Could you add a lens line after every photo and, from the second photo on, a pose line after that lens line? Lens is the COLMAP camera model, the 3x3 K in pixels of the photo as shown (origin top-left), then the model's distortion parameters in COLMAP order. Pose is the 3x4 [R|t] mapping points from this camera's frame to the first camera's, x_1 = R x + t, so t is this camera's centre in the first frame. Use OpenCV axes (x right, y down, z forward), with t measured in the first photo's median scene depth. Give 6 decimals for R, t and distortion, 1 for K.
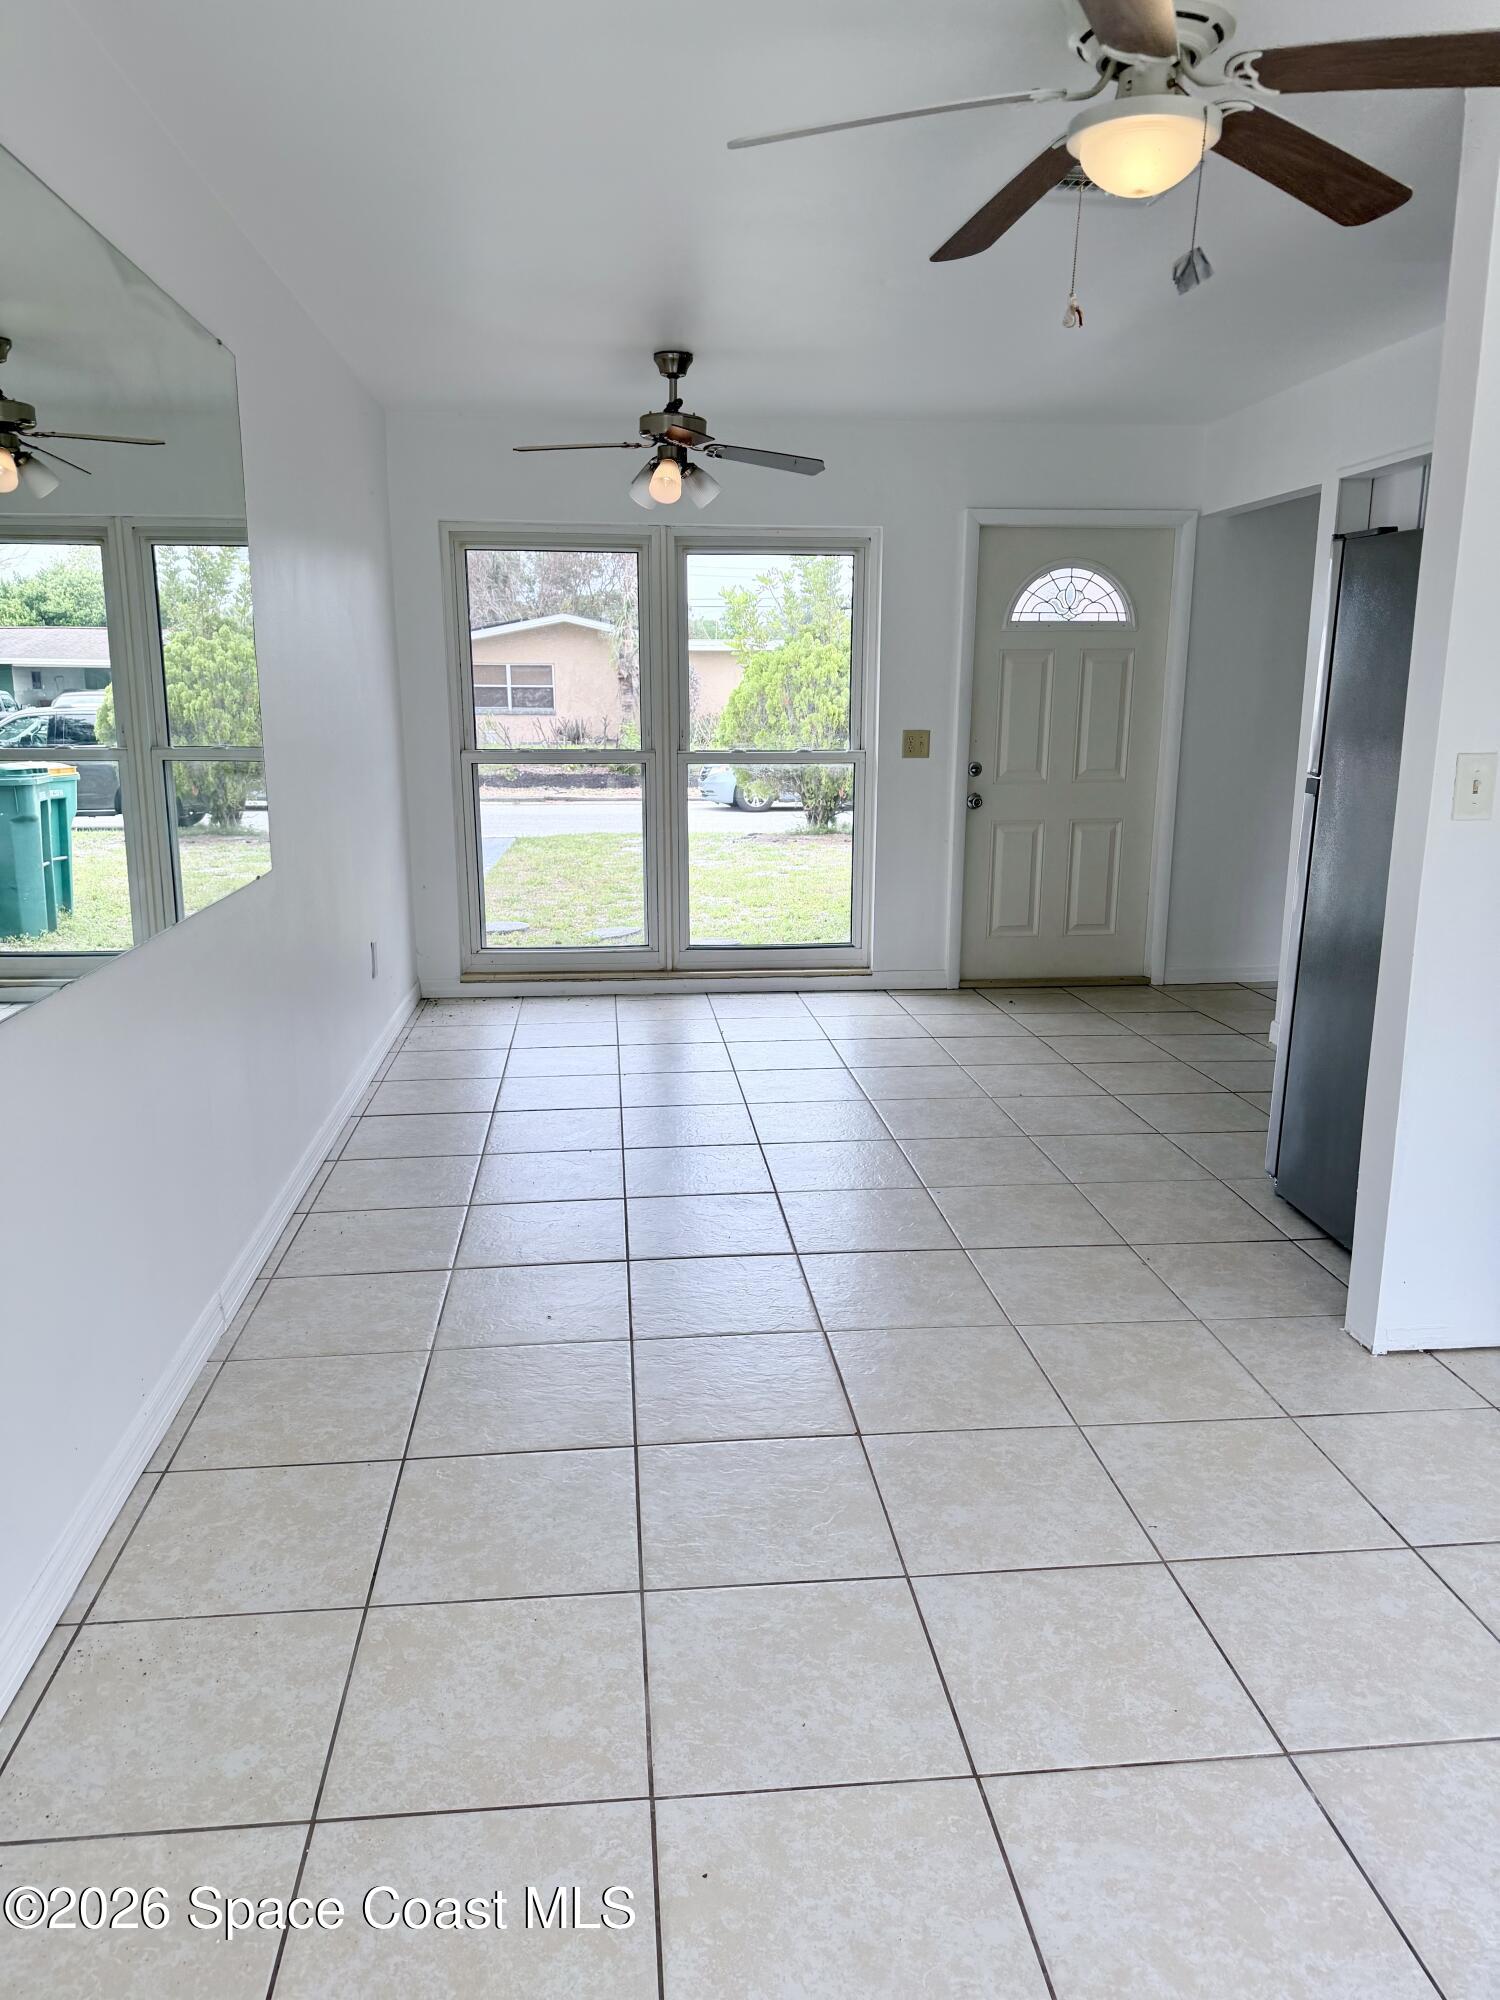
lens RADIAL K [[1406.6, 0, 732.7], [0, 1406.6, 1000.6], [0, 0, 1]] dist [0.032685, -0.045335]
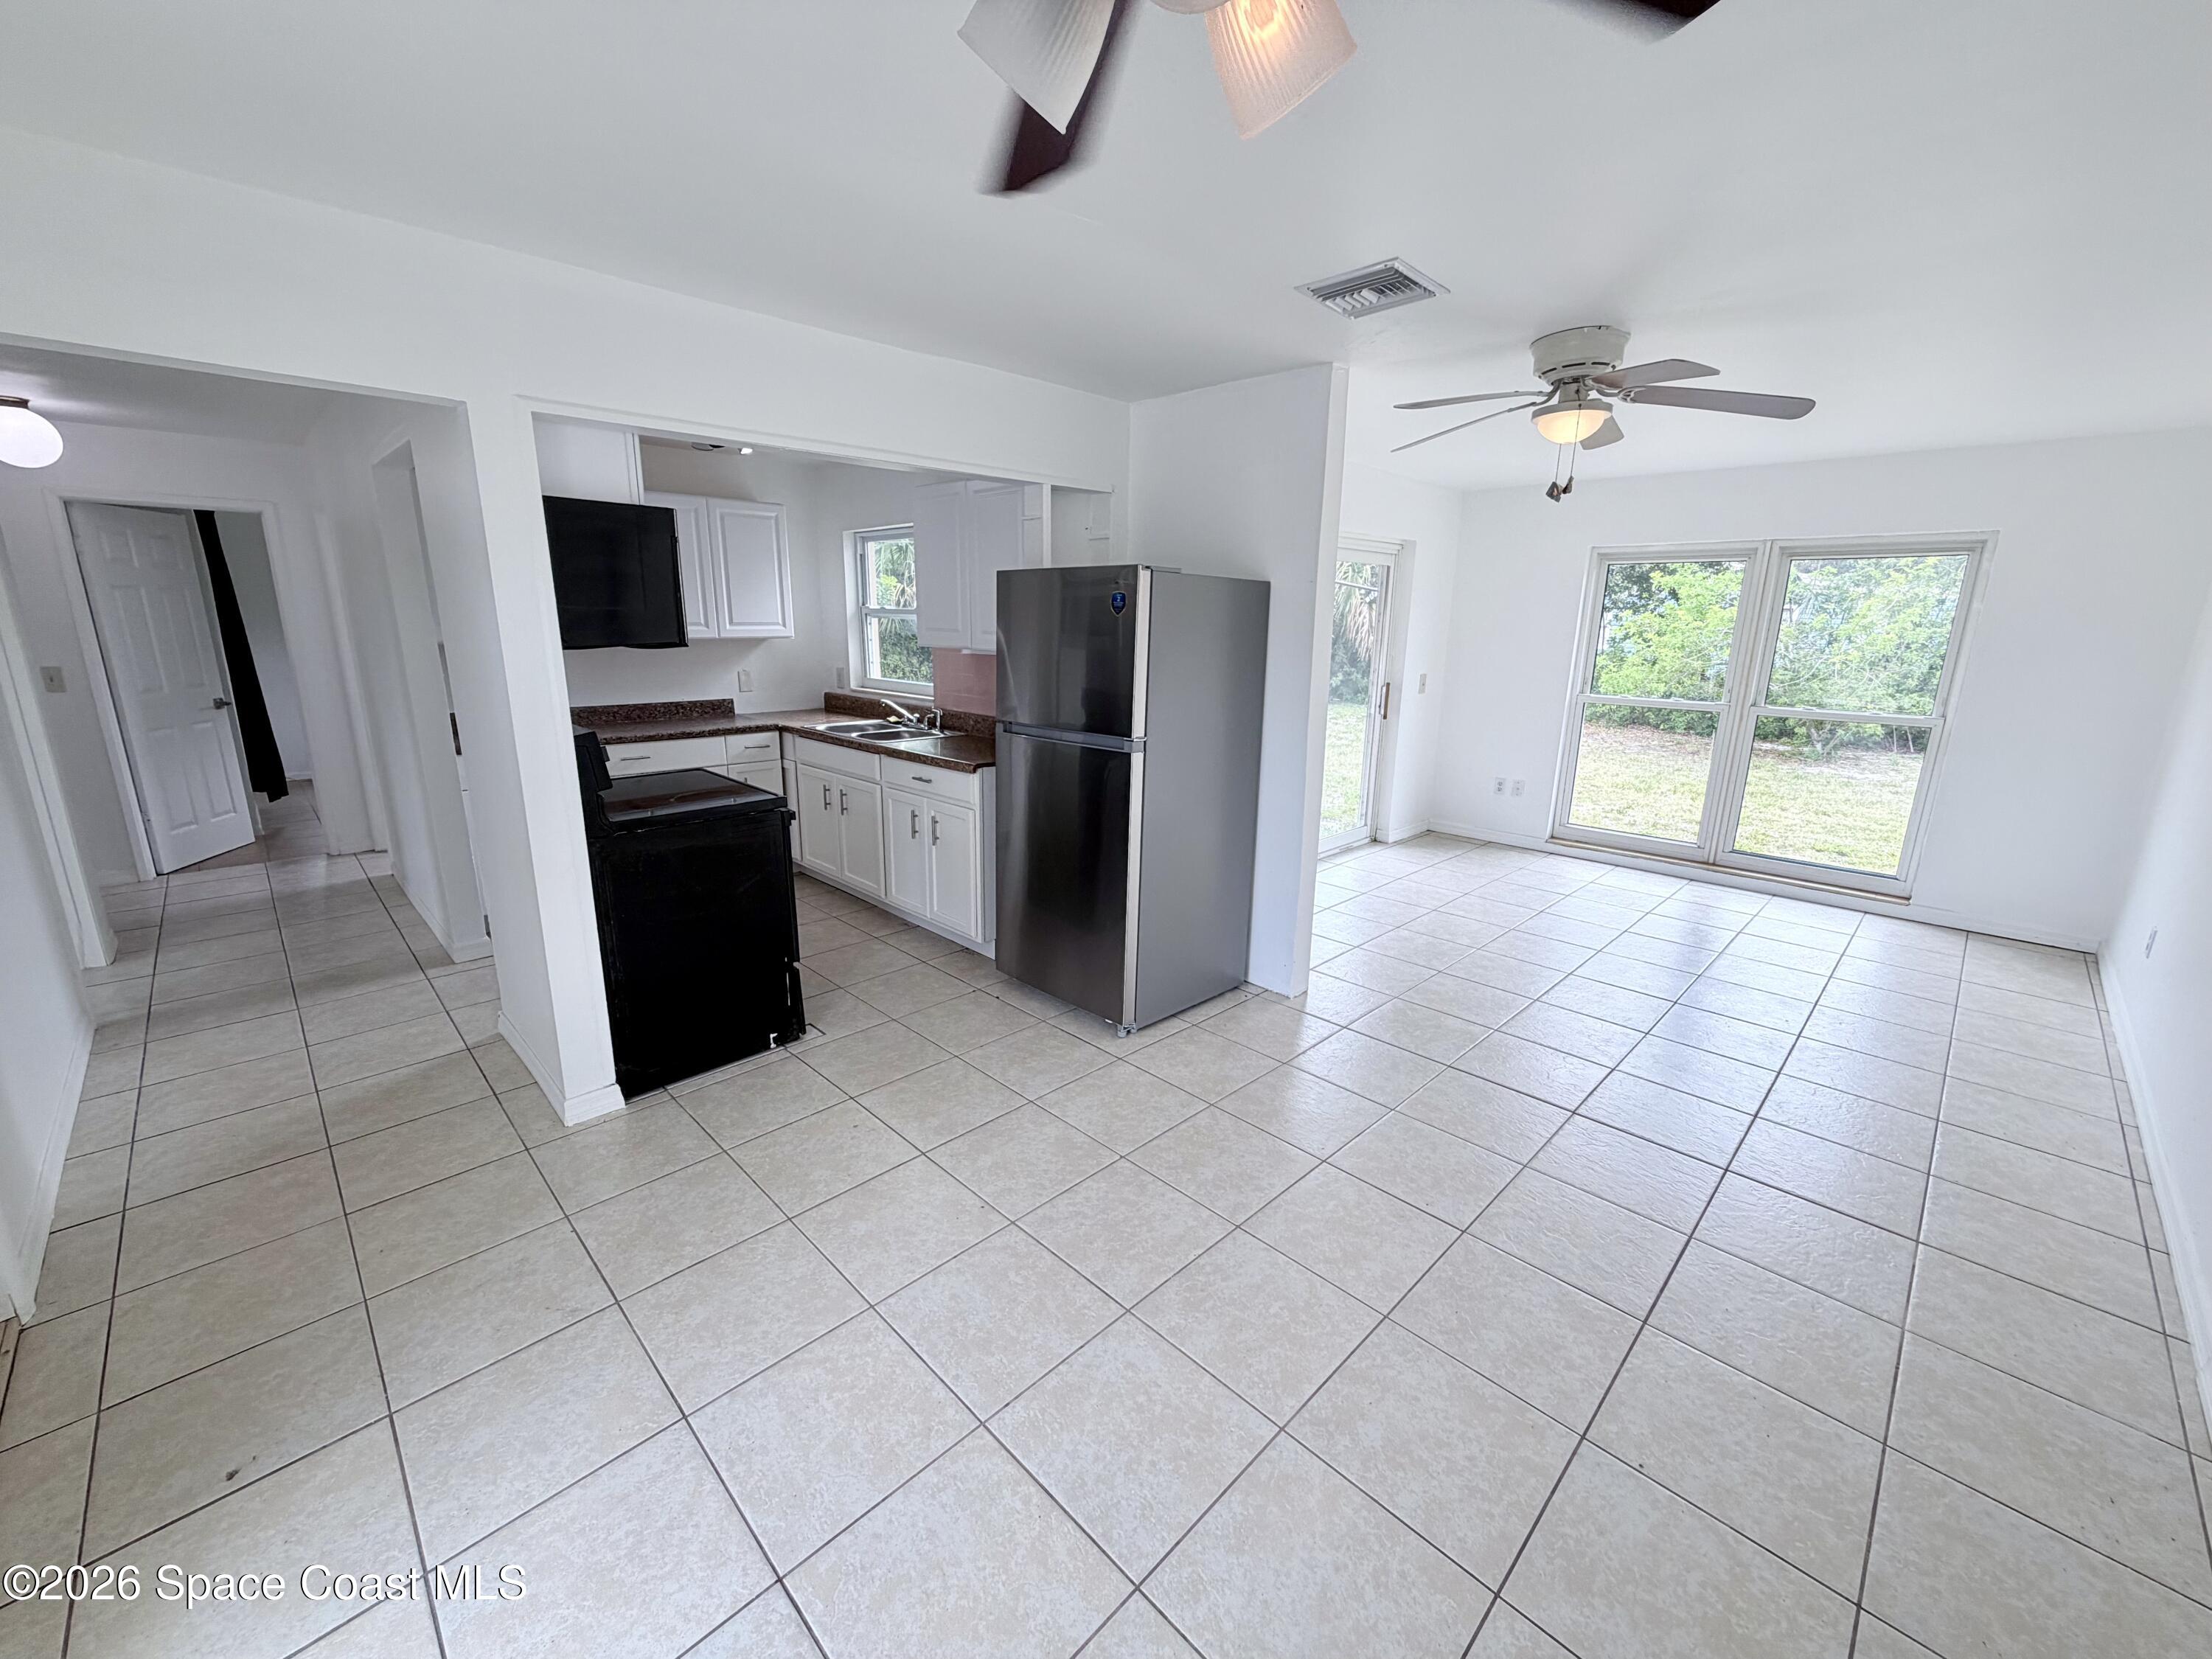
lens RADIAL K [[880.4, 0, 1095.1], [0, 880.4, 830.6], [0, 0, 1]] dist [-0.000294, 0.000303]
pose [[-0.629172, -0.195327, 0.752323, -0.282443], [0.157583, 0.915753, 0.369547, -0.504606], [-0.761124, 0.351062, -0.545386, 1.928806]]
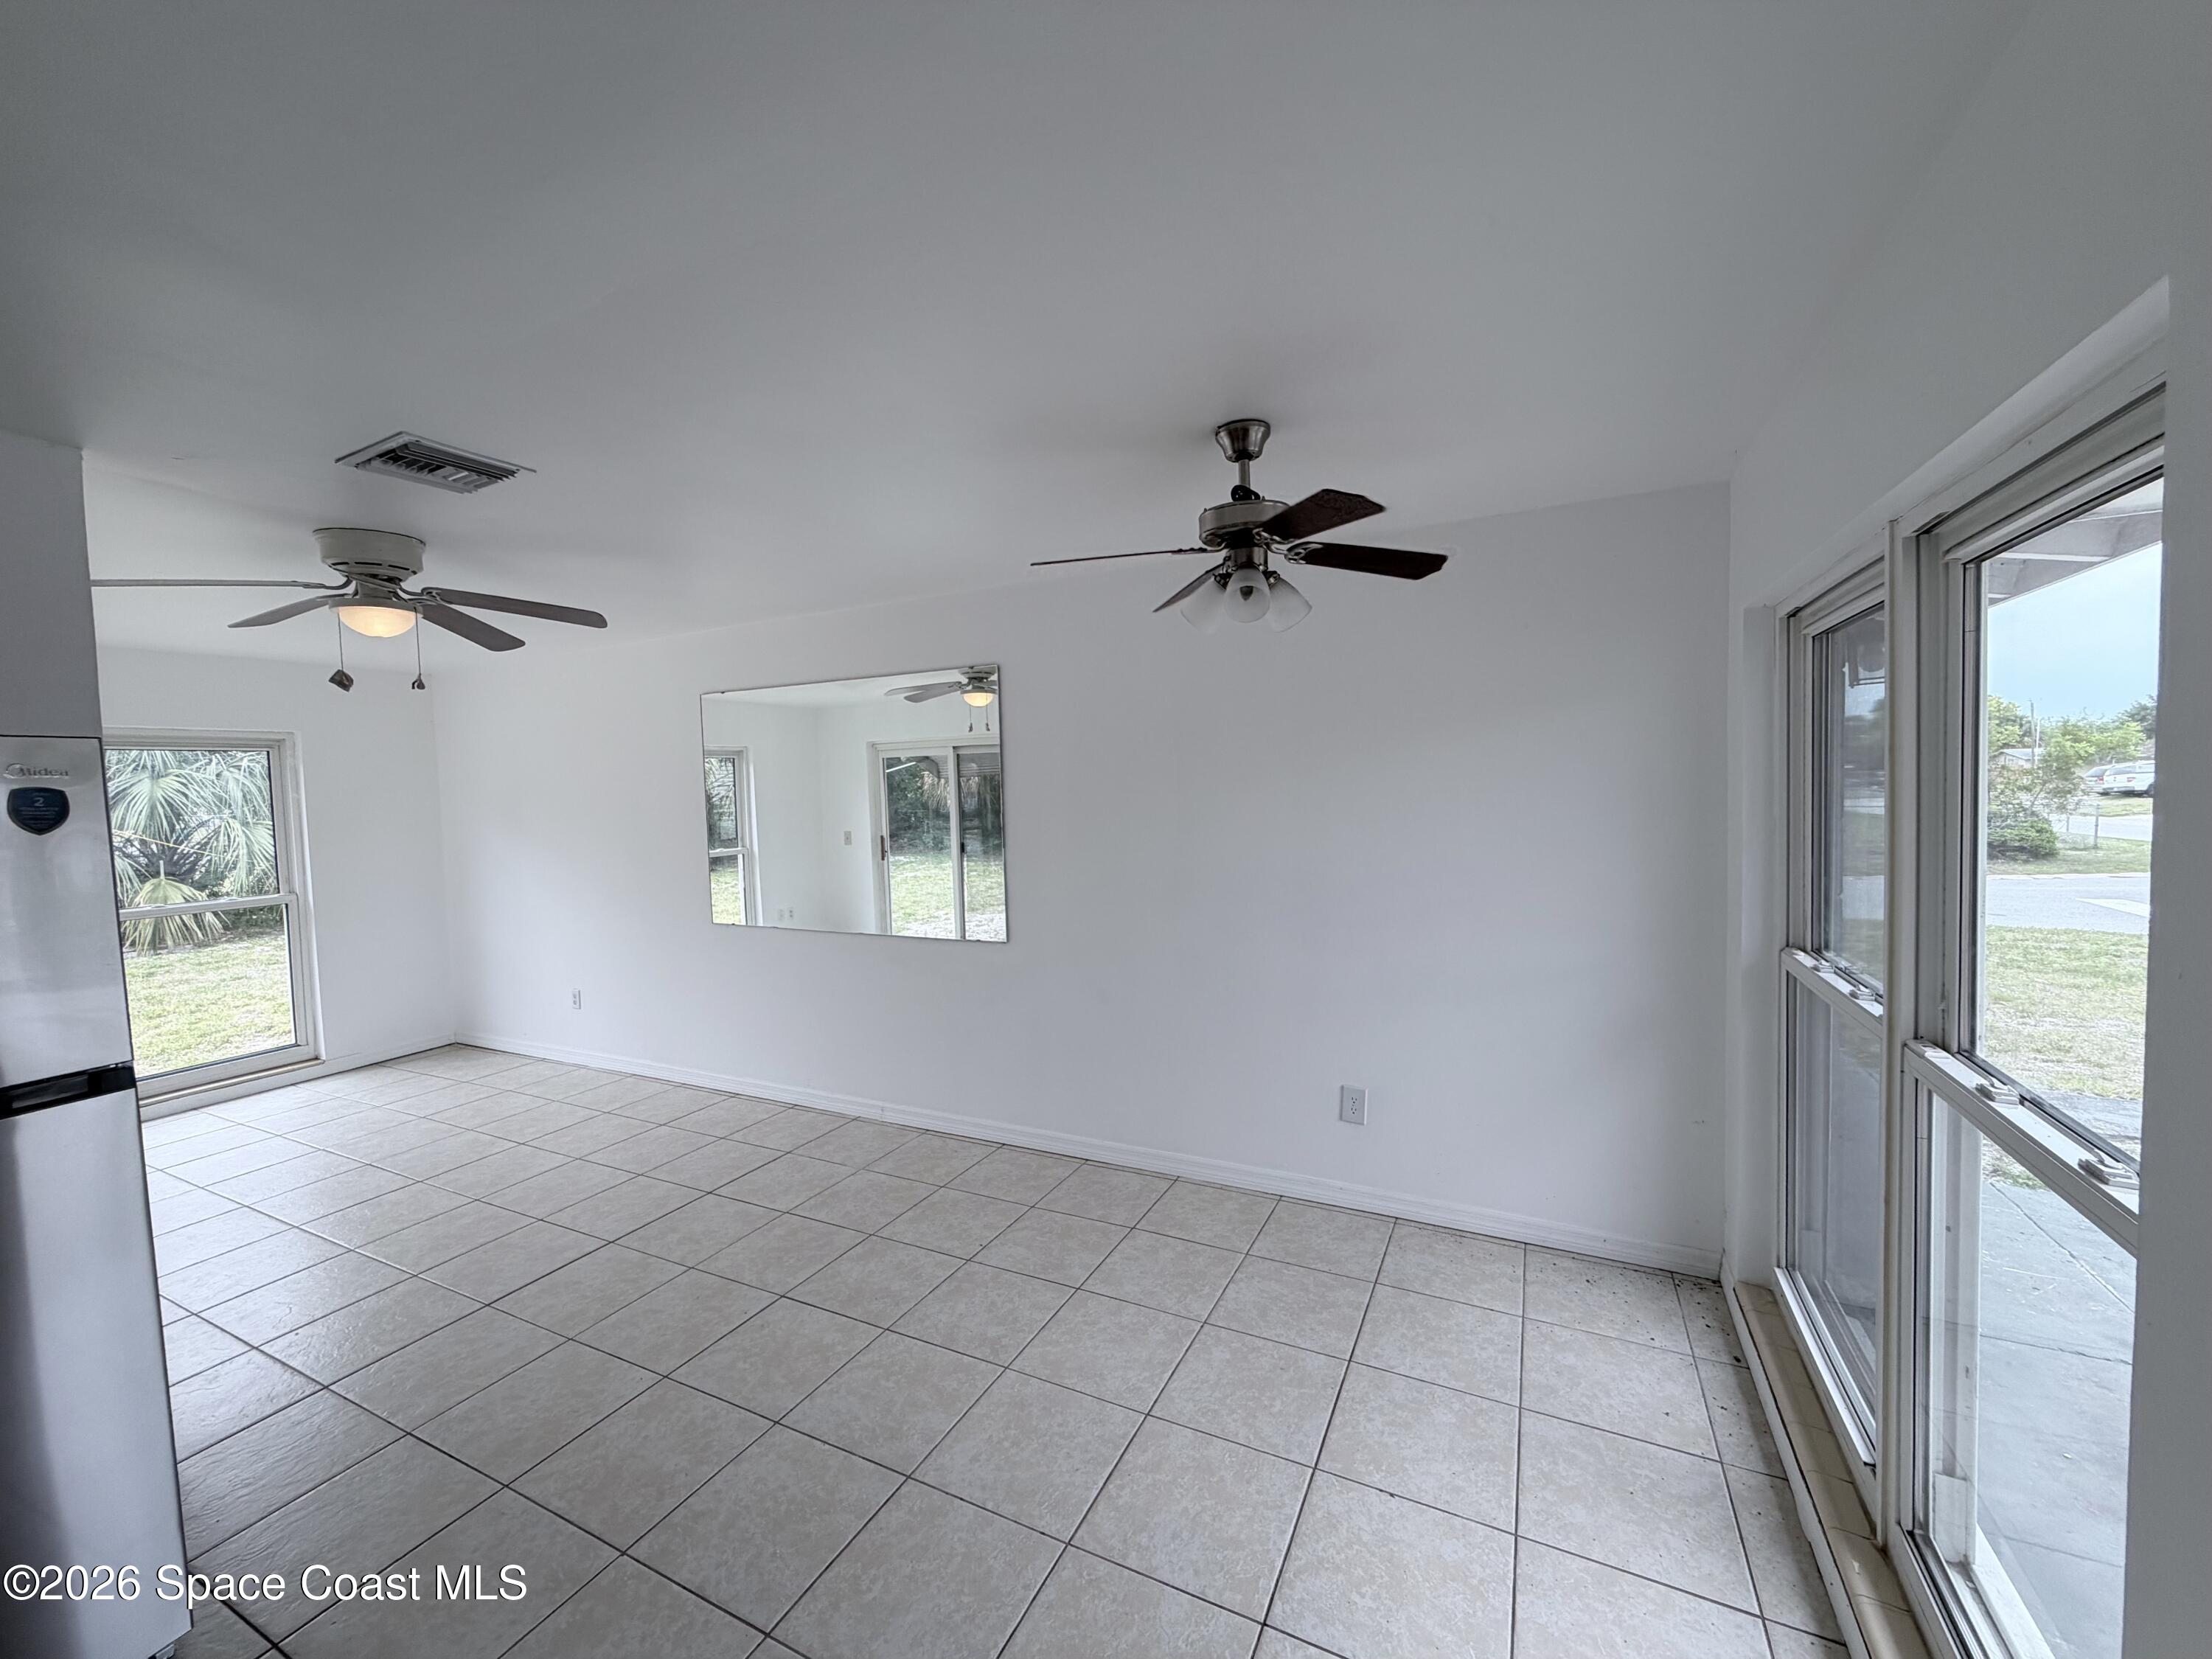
lens RADIAL K [[880.4, 0, 1093.8], [0, 880.4, 827.1], [0, 0, 1]] dist [-0.000294, 0.000303]
pose [[-0.533373, 0.055133, -0.844082, 0.654305], [-0.158950, 0.973565, 0.164031, -0.536020], [0.830812, 0.221657, -0.510510, 2.028784]]
